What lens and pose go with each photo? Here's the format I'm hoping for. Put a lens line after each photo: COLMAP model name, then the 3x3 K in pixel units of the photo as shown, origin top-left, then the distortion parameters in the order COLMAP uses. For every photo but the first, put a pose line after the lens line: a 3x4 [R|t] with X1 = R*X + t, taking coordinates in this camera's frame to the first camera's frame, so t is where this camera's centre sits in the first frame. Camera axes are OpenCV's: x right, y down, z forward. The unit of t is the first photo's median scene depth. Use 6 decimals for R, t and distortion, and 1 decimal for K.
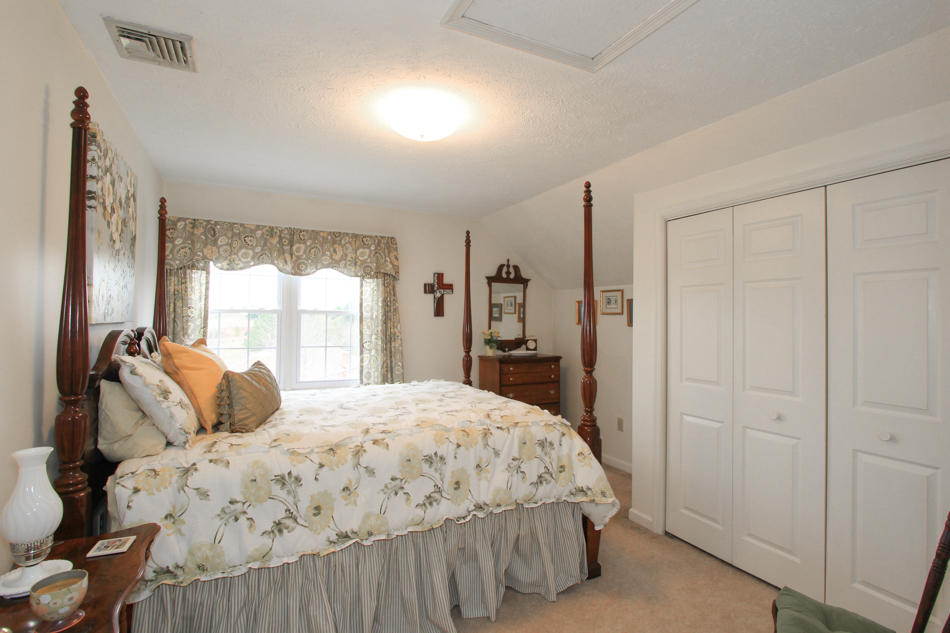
lens RADIAL K [[442.4, 0, 475.6], [0, 442.4, 311.7], [0, 0, 1]] dist [-0.017809, 0.004083]
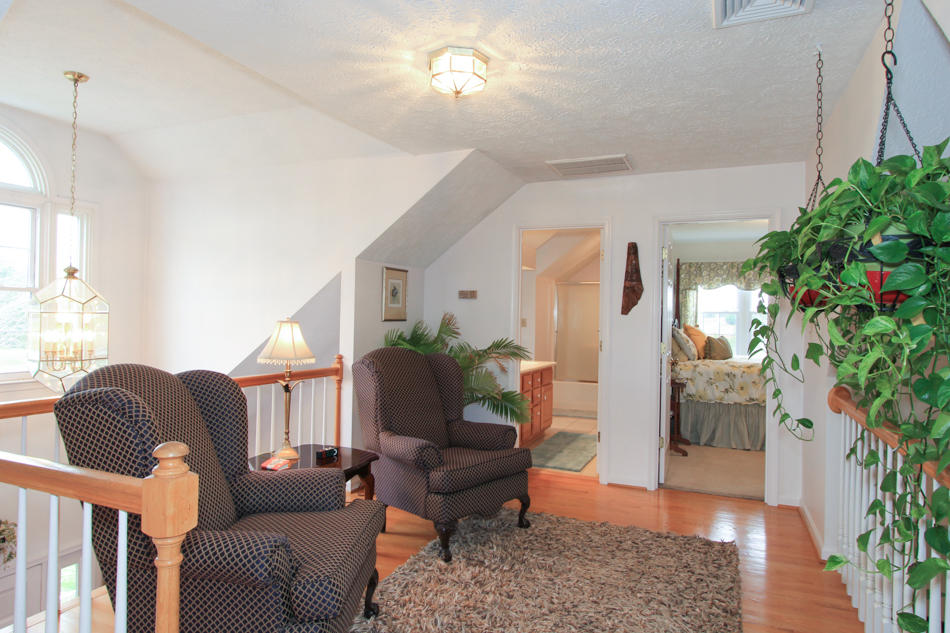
lens RADIAL K [[542.1, 0, 476.7], [0, 542.1, 315.5], [0, 0, 1]] dist [-0.016439, 0.007688]
pose [[0.614261, 0.000741, -0.789103, 1.068829], [-0.002261, 0.999997, -0.000822, 0.025754], [0.789100, 0.002289, 0.614260, -1.962446]]
